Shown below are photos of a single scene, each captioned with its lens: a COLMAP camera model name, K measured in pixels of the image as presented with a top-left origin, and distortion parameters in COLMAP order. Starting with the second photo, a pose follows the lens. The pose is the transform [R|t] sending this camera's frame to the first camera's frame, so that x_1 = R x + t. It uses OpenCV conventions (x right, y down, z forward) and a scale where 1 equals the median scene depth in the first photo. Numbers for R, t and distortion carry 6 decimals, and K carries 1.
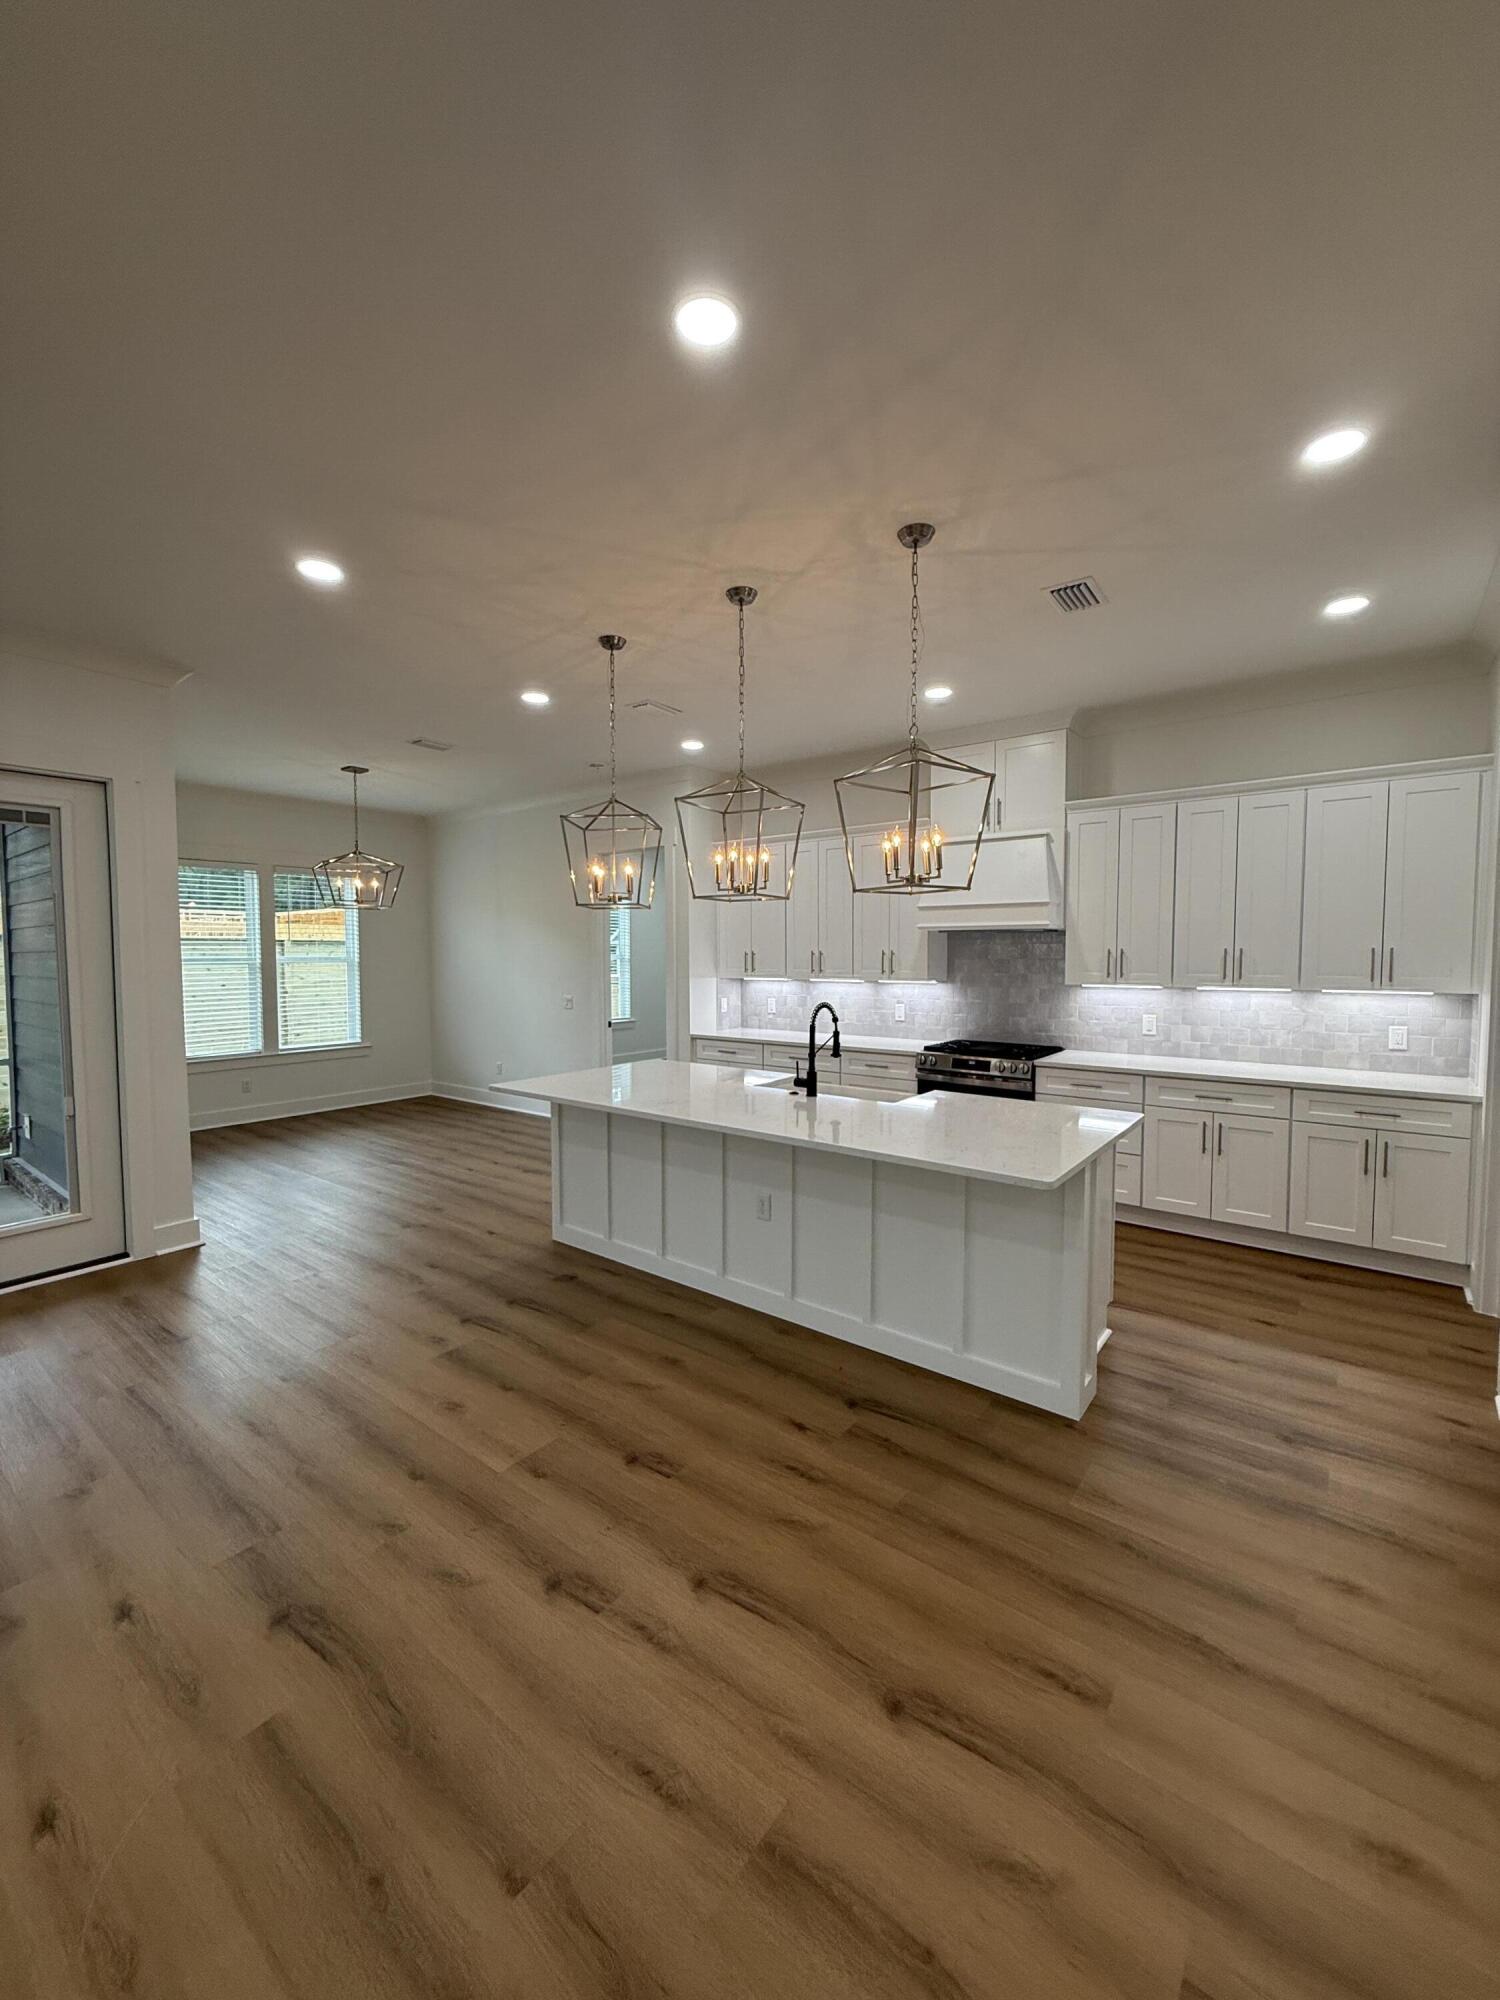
lens RADIAL K [[798.3, 0, 746.8], [0, 798.3, 993.9], [0, 0, 1]] dist [0.000904, -0.000034]
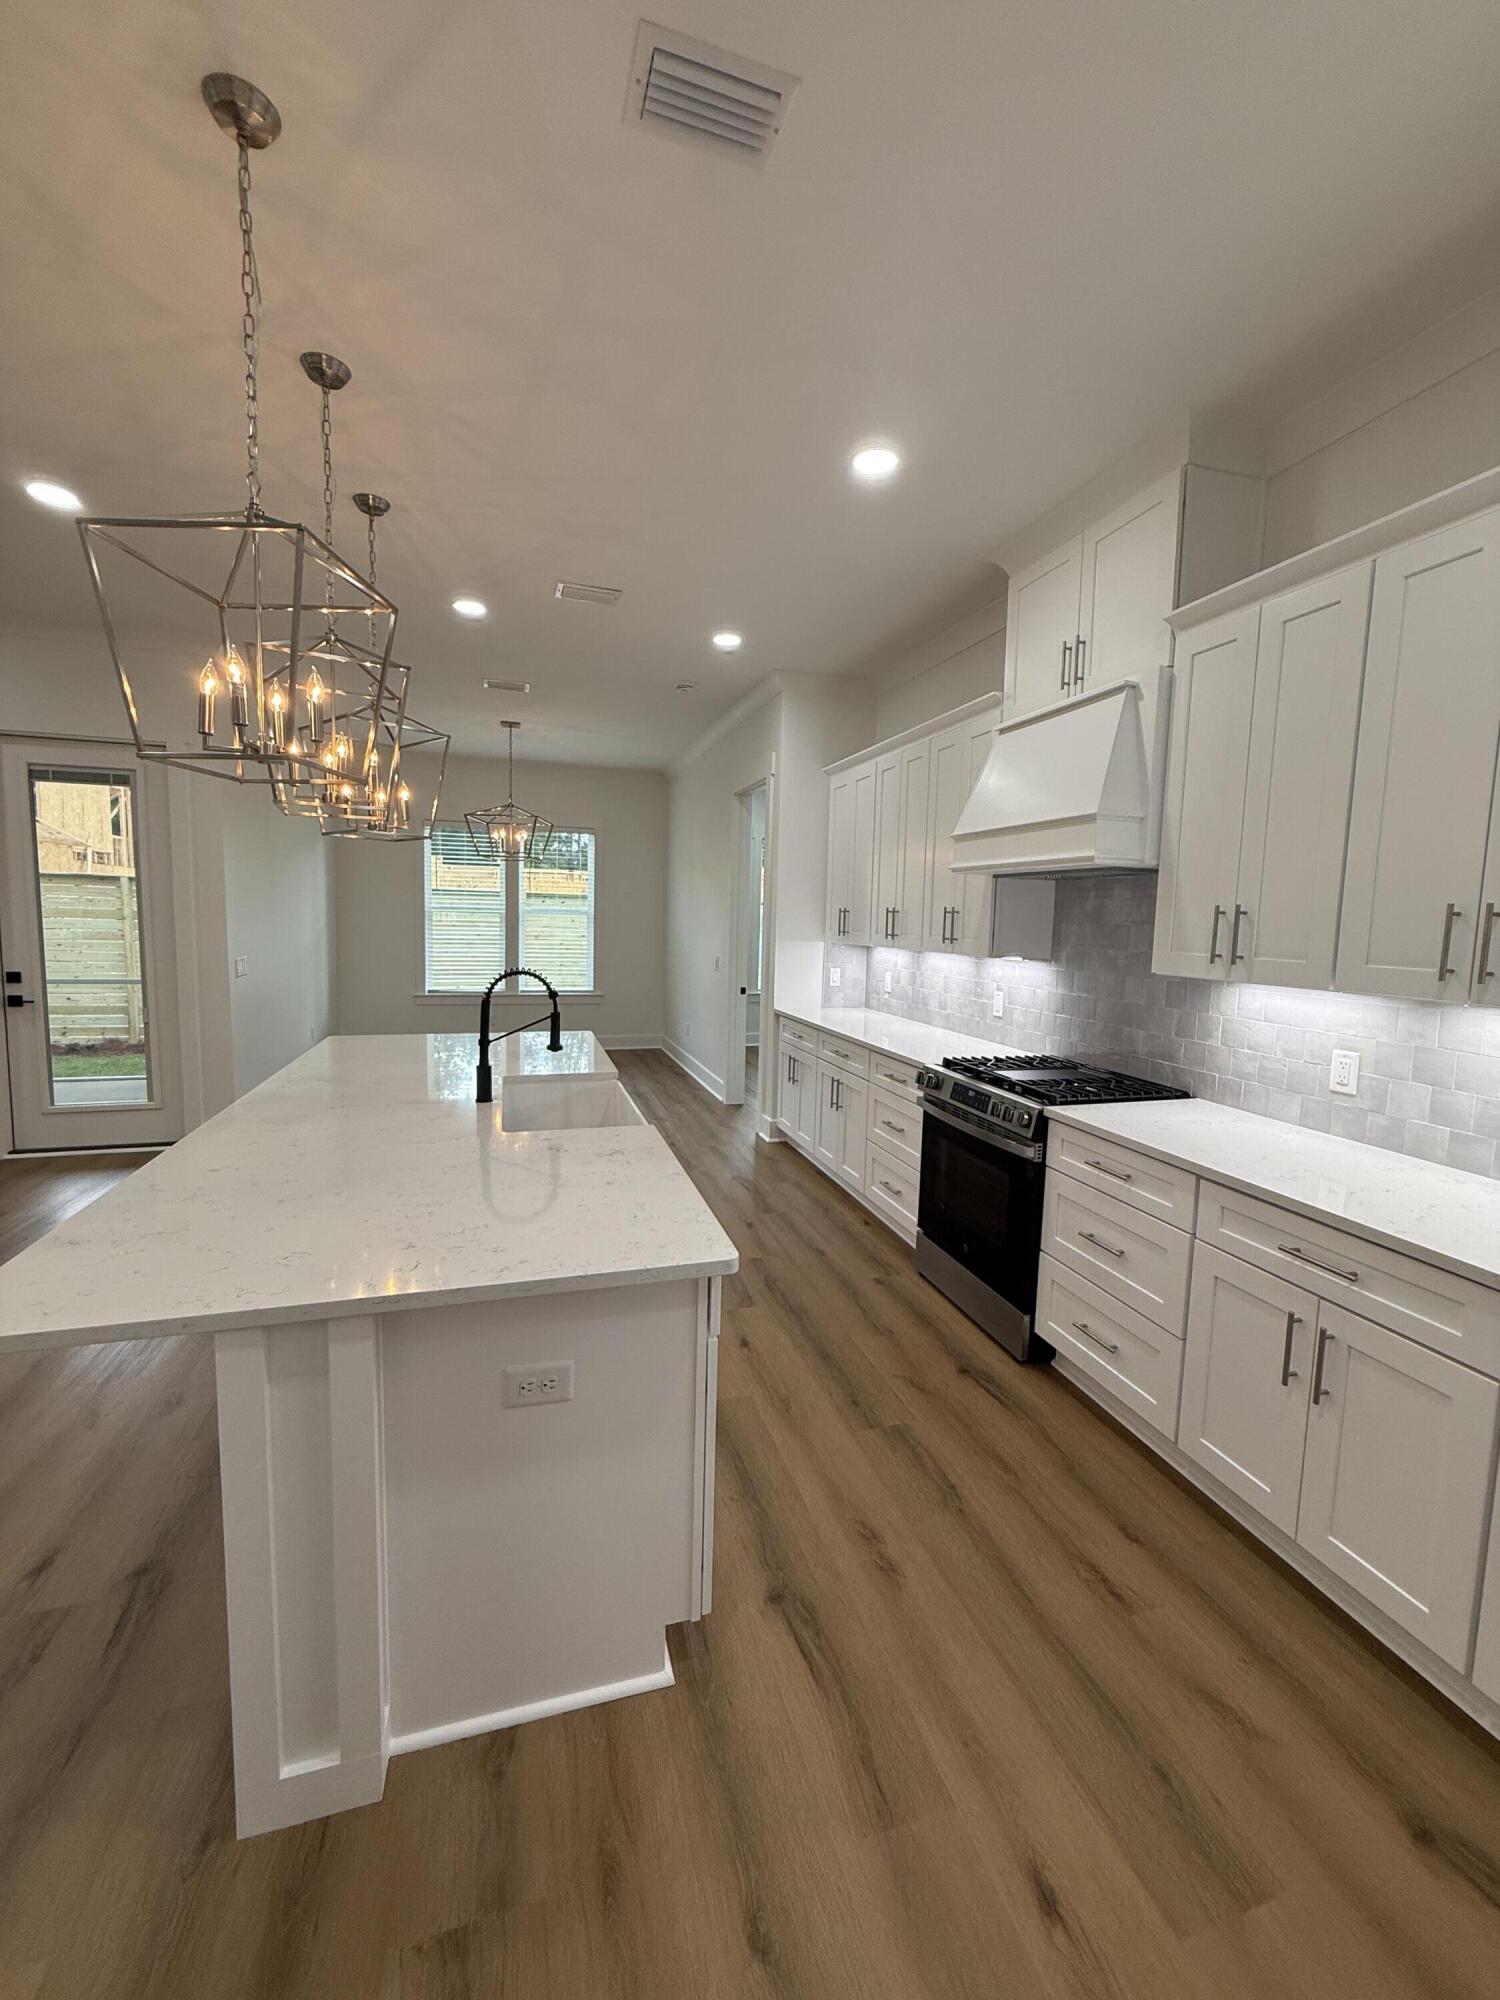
lens RADIAL K [[798.3, 0, 746.8], [0, 798.3, 993.9], [0, 0, 1]] dist [0.000904, -0.000034]
pose [[0.814964, 0.080160, -0.573940, 0.538325], [-0.058026, 0.996697, 0.056812, -0.014179], [0.576599, -0.012997, 0.816924, 0.466806]]
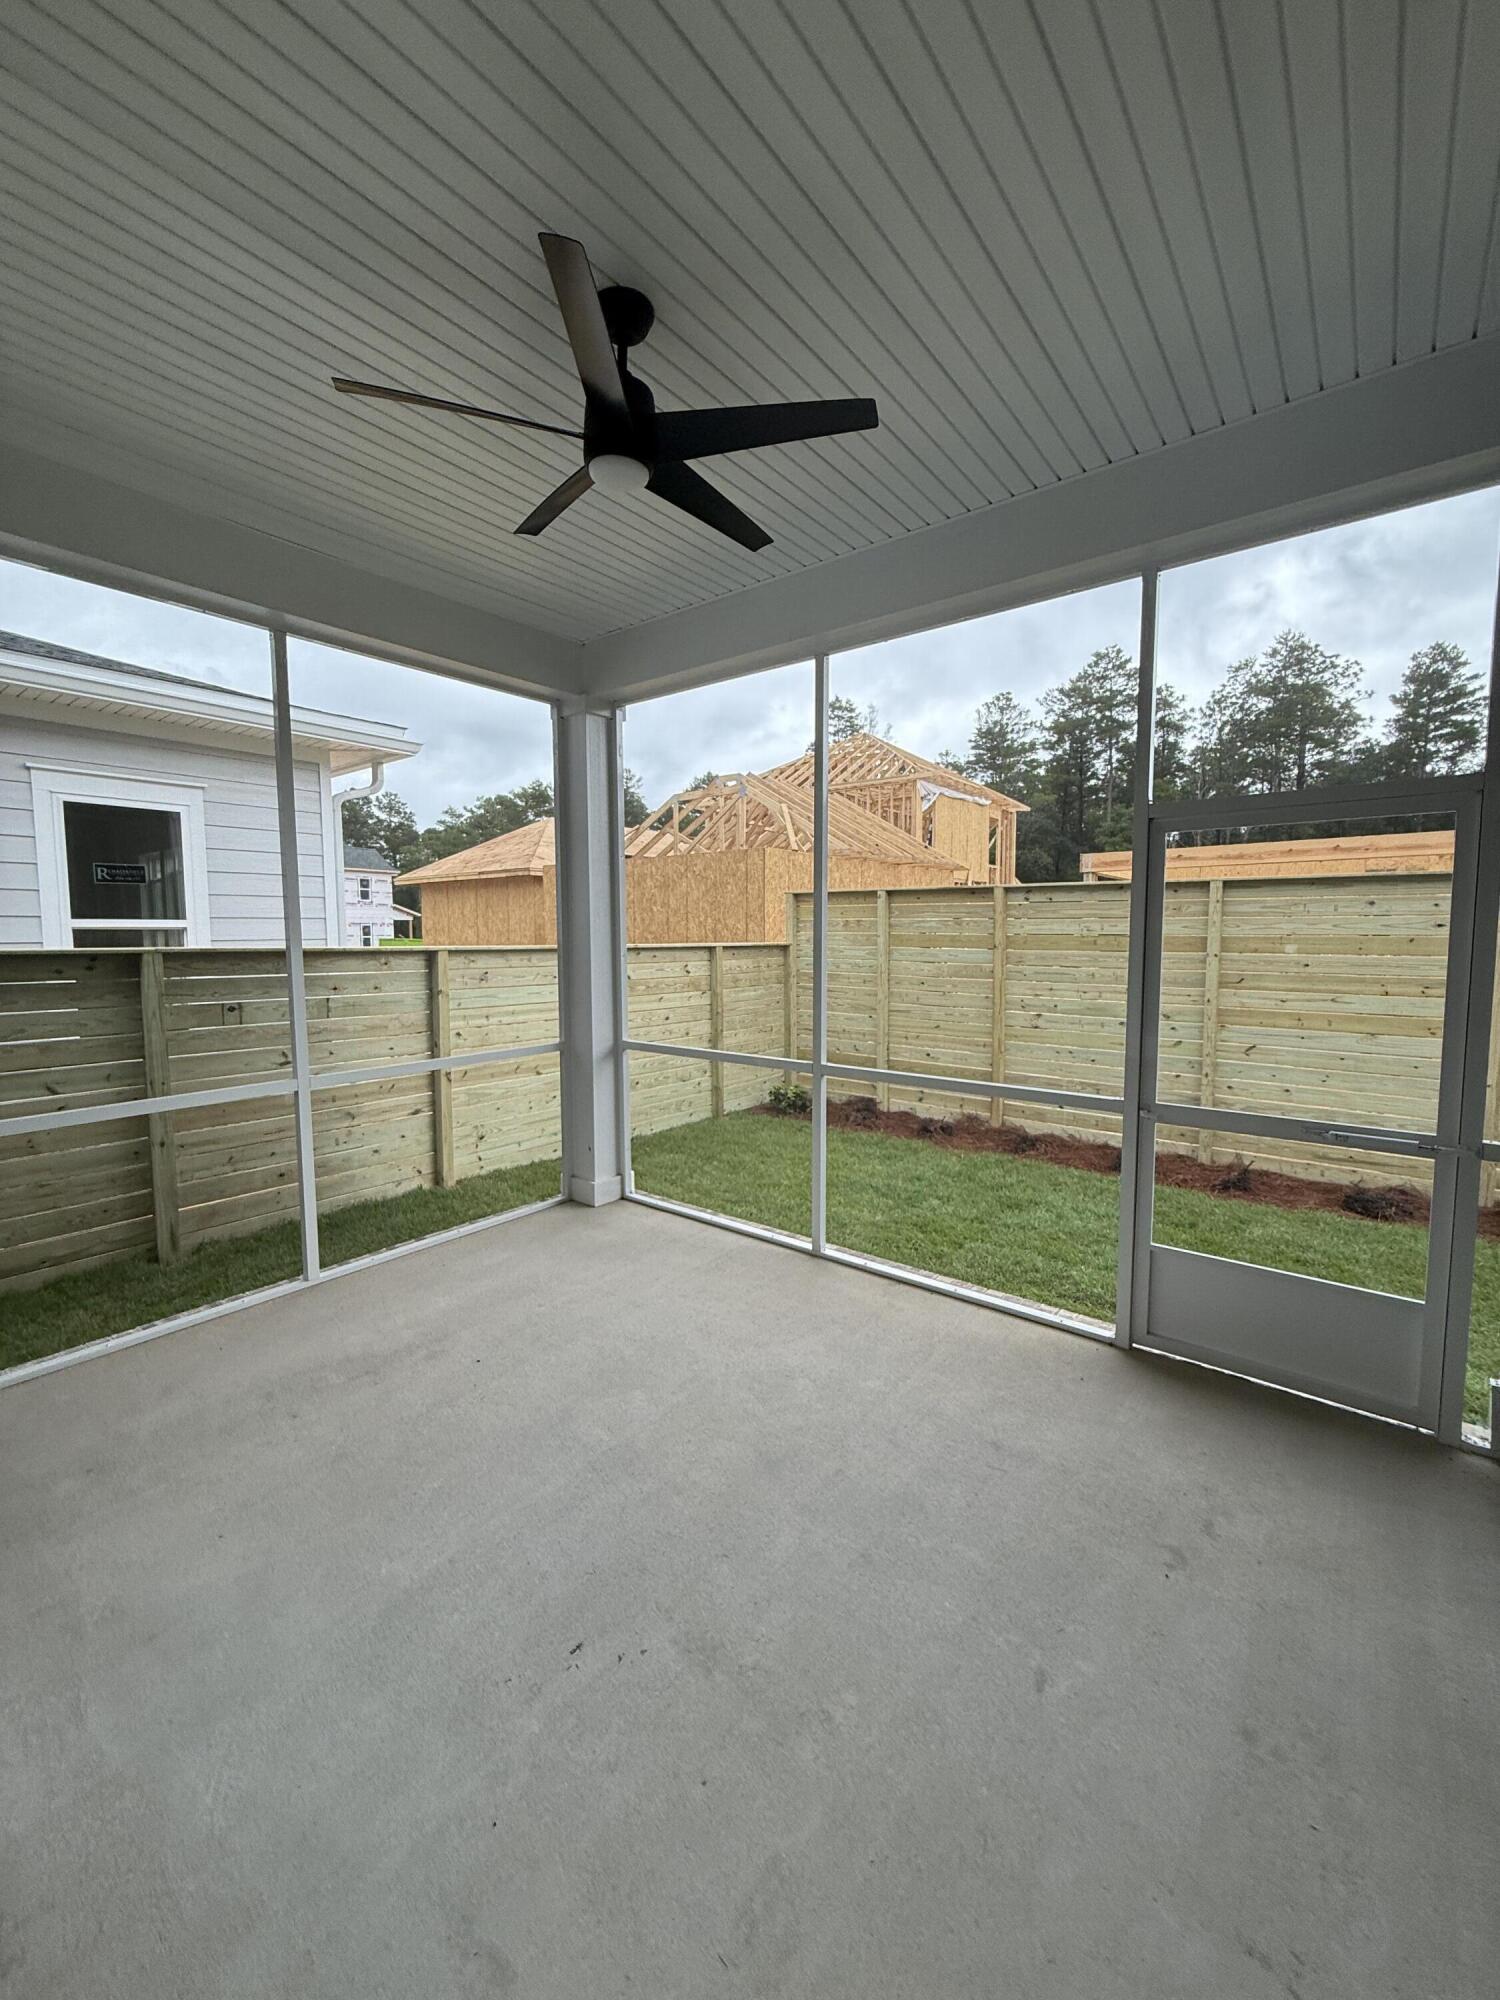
lens RADIAL K [[798.3, 0, 751.4], [0, 798.3, 993.8], [0, 0, 1]] dist [0.000156, -0.000205]
pose [[-0.000063, 0.083073, -0.996543, -0.737720], [-0.047328, 0.995426, 0.082983, -0.012558], [0.998879, 0.047170, 0.003869, 0.848407]]
